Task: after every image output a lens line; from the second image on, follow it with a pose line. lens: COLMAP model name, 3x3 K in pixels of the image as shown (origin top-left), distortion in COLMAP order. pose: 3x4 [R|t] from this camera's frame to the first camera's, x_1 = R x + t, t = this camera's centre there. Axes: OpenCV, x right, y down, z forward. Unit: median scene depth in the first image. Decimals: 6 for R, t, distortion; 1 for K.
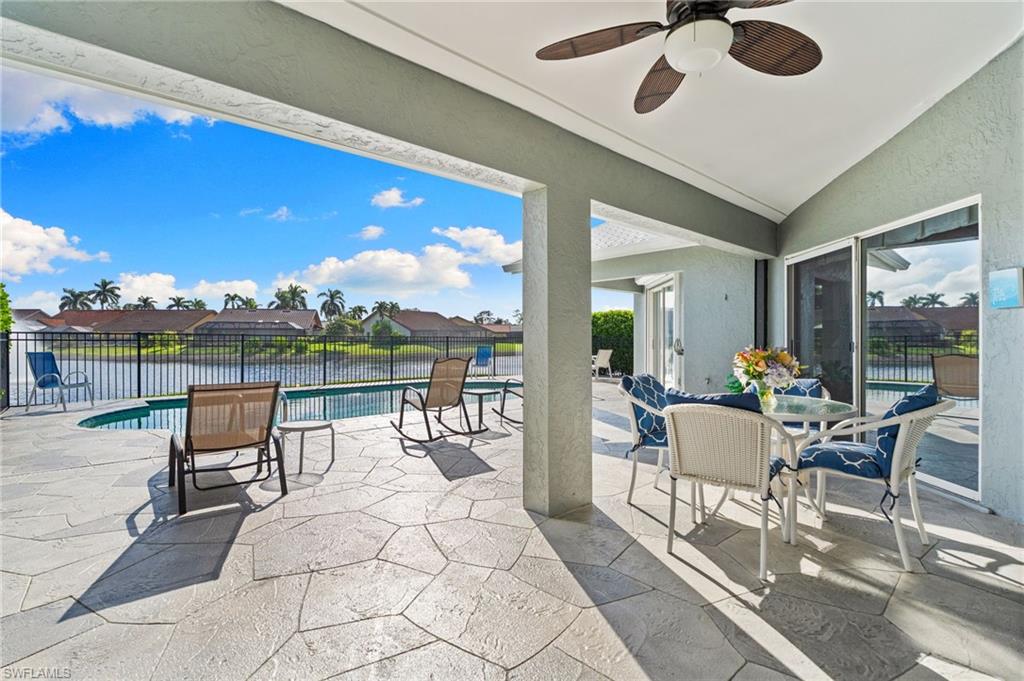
lens RADIAL K [[477.1, 0, 504.6], [0, 477.1, 335.8], [0, 0, 1]] dist [-0.001861, -0.000573]
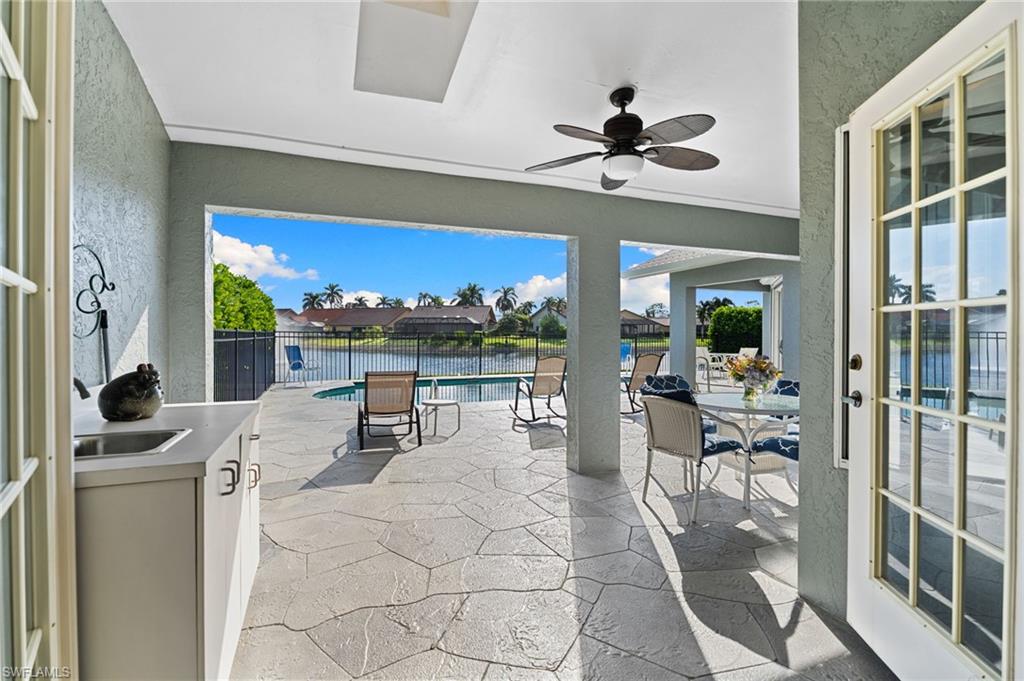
lens RADIAL K [[477.1, 0, 504.6], [0, 477.1, 335.8], [0, 0, 1]] dist [-0.001861, -0.000573]
pose [[0.938404, 0.005536, -0.345496, 0.088749], [-0.000799, 0.999904, 0.013852, -0.010821], [0.345539, -0.012723, 0.938318, -0.092255]]
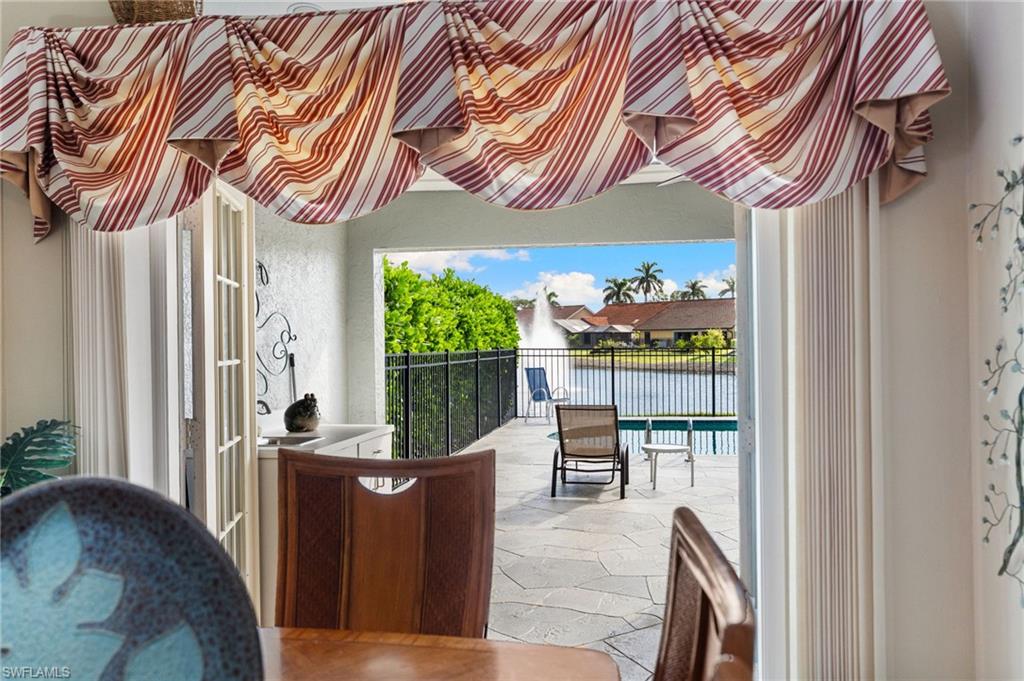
lens RADIAL K [[824.3, 0, 512.0], [0, 824.3, 340.5], [0, 0, 1]] dist [0.001269, 0.001725]
pose [[0.646365, -0.006275, -0.763002, 0.272937], [0.014769, 0.999882, 0.004288, -0.023939], [0.762885, -0.014041, 0.646381, -0.160528]]
